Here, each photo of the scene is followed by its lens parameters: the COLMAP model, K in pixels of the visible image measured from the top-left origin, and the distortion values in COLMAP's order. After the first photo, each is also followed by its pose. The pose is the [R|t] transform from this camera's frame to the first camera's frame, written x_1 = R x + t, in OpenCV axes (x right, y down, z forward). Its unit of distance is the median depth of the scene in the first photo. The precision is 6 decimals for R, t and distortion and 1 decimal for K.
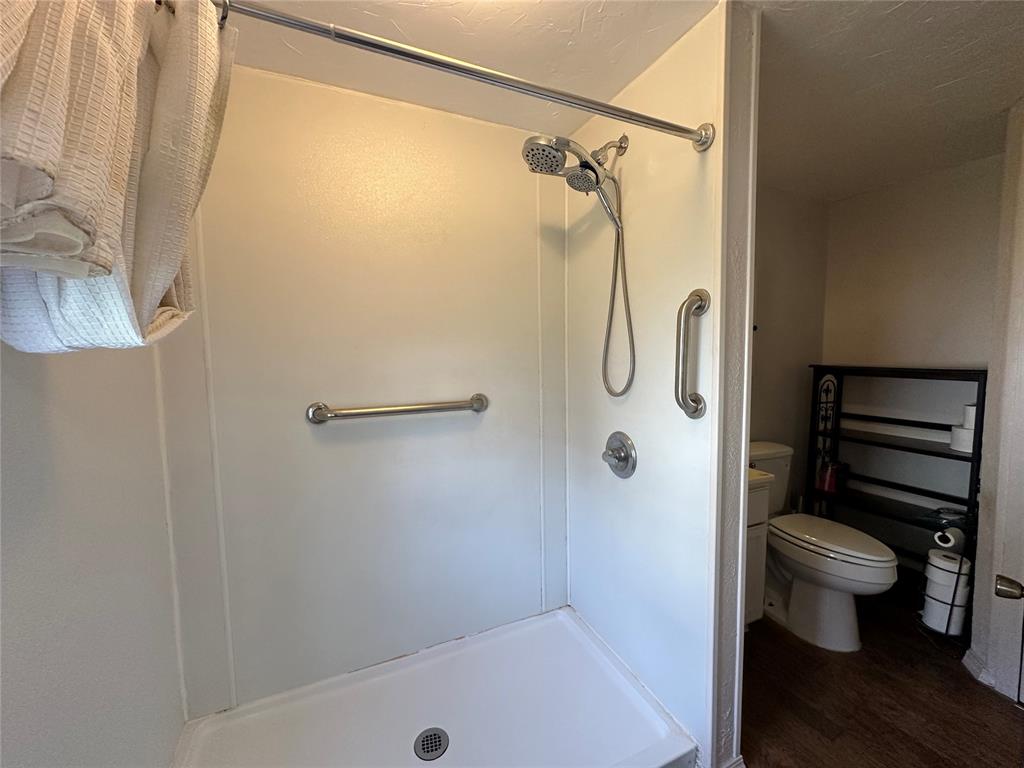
lens RADIAL K [[405.1, 0, 509.2], [0, 405.1, 384.1], [0, 0, 1]] dist [-0.001396, 0.000496]
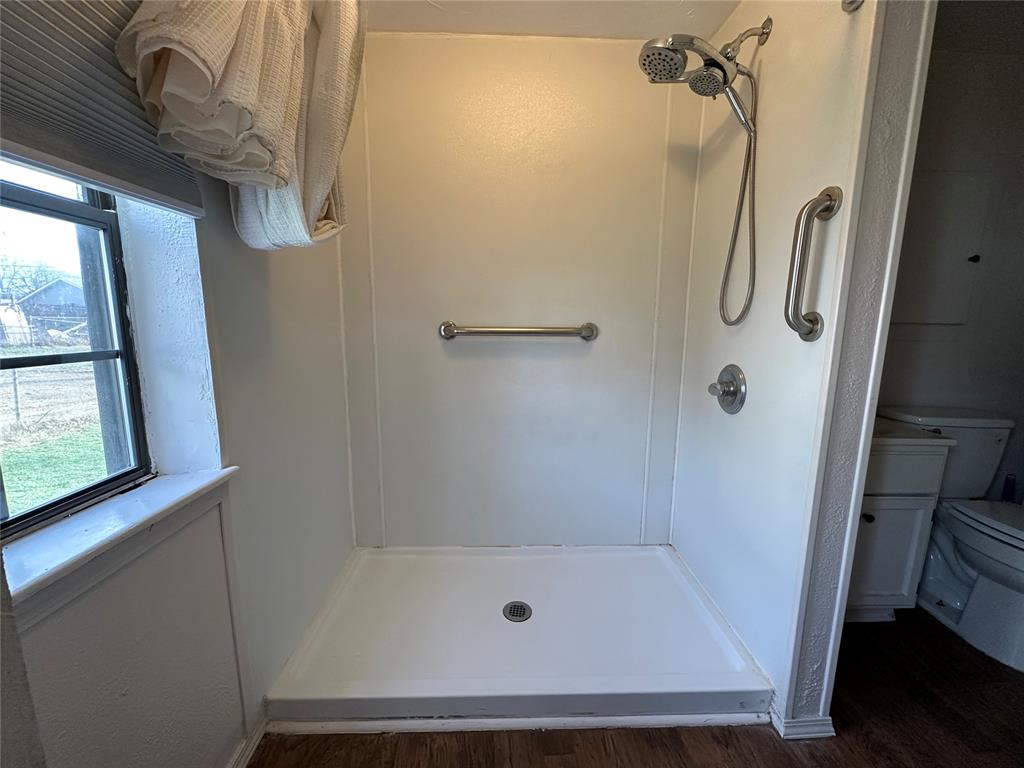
lens RADIAL K [[405.1, 0, 512.3], [0, 405.1, 383.0], [0, 0, 1]] dist [-0.001396, 0.000496]
pose [[0.927780, 0.083099, -0.363757, 0.164284], [-0.053089, 0.994366, 0.091754, 0.114113], [0.369332, -0.065816, 0.926964, -0.055404]]
